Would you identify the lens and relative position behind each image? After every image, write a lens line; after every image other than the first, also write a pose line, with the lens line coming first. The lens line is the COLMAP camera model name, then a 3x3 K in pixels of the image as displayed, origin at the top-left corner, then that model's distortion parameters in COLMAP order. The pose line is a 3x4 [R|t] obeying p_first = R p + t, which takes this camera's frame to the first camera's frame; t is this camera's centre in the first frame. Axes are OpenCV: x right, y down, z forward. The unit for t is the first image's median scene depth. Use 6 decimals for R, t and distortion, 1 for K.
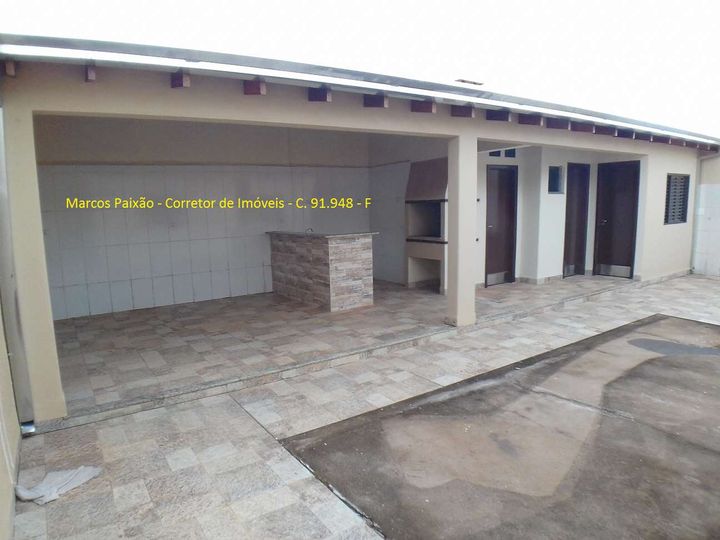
lens RADIAL K [[469.5, 0, 360.0], [0, 469.5, 270.0], [0, 0, 1]] dist [-0.078540, -0.001493]
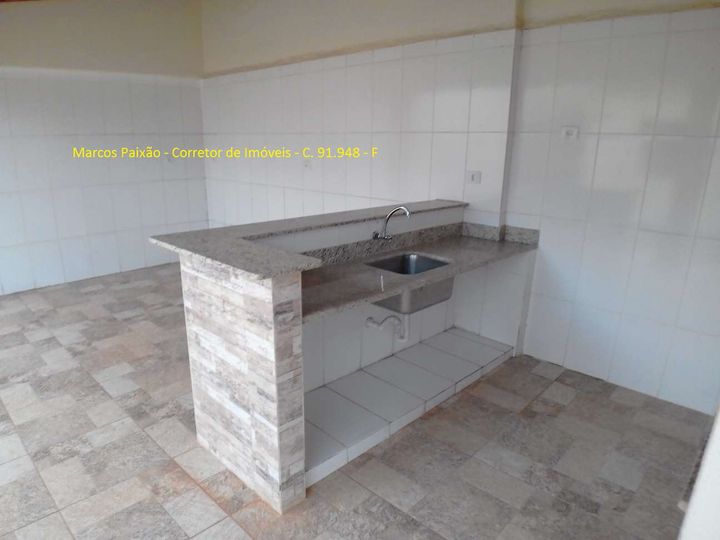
lens RADIAL K [[469.5, 0, 360.0], [0, 469.5, 270.0], [0, 0, 1]] dist [-0.078540, -0.001493]
pose [[0.225141, 0.282816, -0.932377, 0.261974], [-0.158884, 0.954793, 0.251249, -0.147992], [0.961284, 0.091574, 0.259898, 1.001569]]
